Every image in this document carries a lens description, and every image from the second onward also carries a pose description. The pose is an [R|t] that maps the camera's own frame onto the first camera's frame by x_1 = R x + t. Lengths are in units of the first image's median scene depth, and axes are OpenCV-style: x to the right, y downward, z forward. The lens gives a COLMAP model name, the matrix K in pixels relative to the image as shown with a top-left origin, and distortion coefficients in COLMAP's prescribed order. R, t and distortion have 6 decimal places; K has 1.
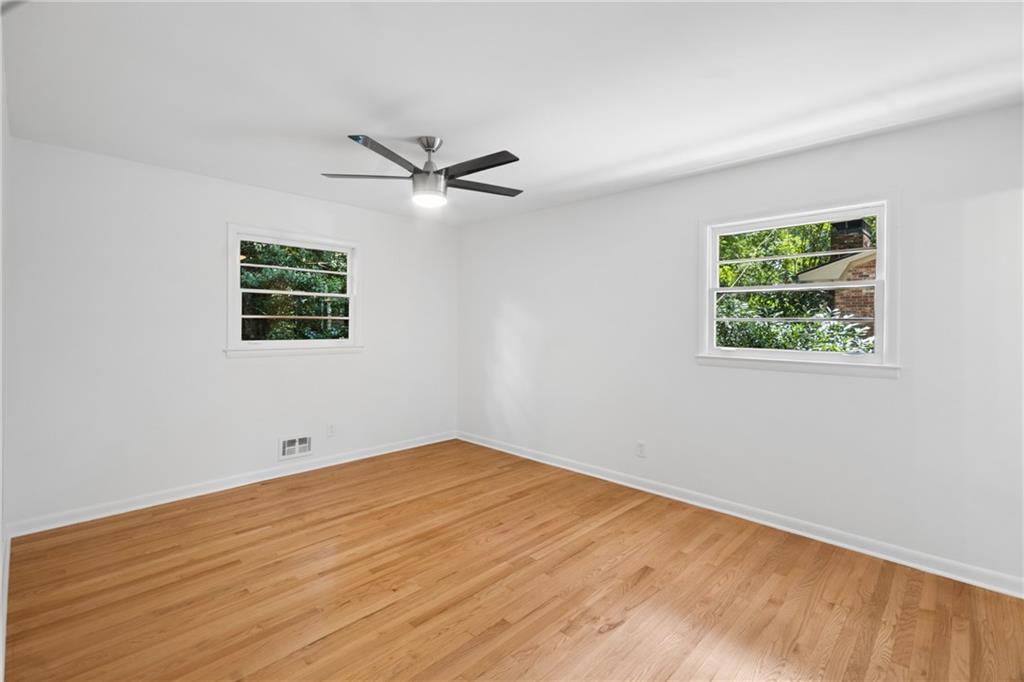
lens RADIAL K [[460.5, 0, 513.6], [0, 460.5, 329.5], [0, 0, 1]] dist [0.000140, 0.000014]
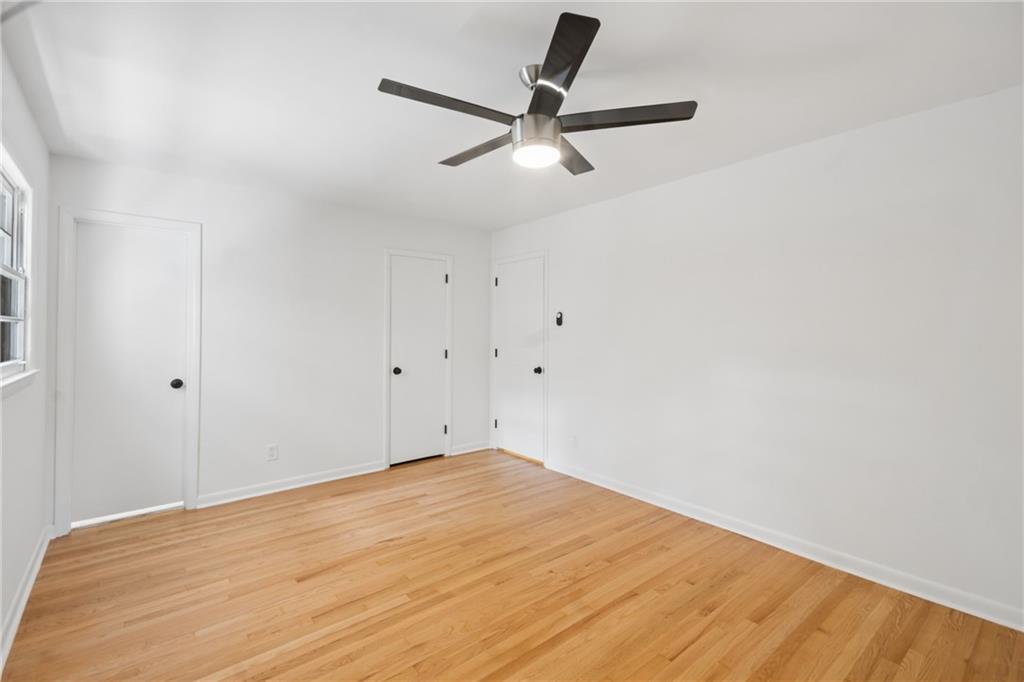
lens RADIAL K [[460.5, 0, 513.6], [0, 460.5, 329.5], [0, 0, 1]] dist [0.000140, 0.000014]
pose [[-0.994240, -0.014575, 0.106185, -0.250315], [-0.014913, 0.999886, -0.002397, -0.014343], [-0.106138, -0.003967, -0.994343, 1.912445]]
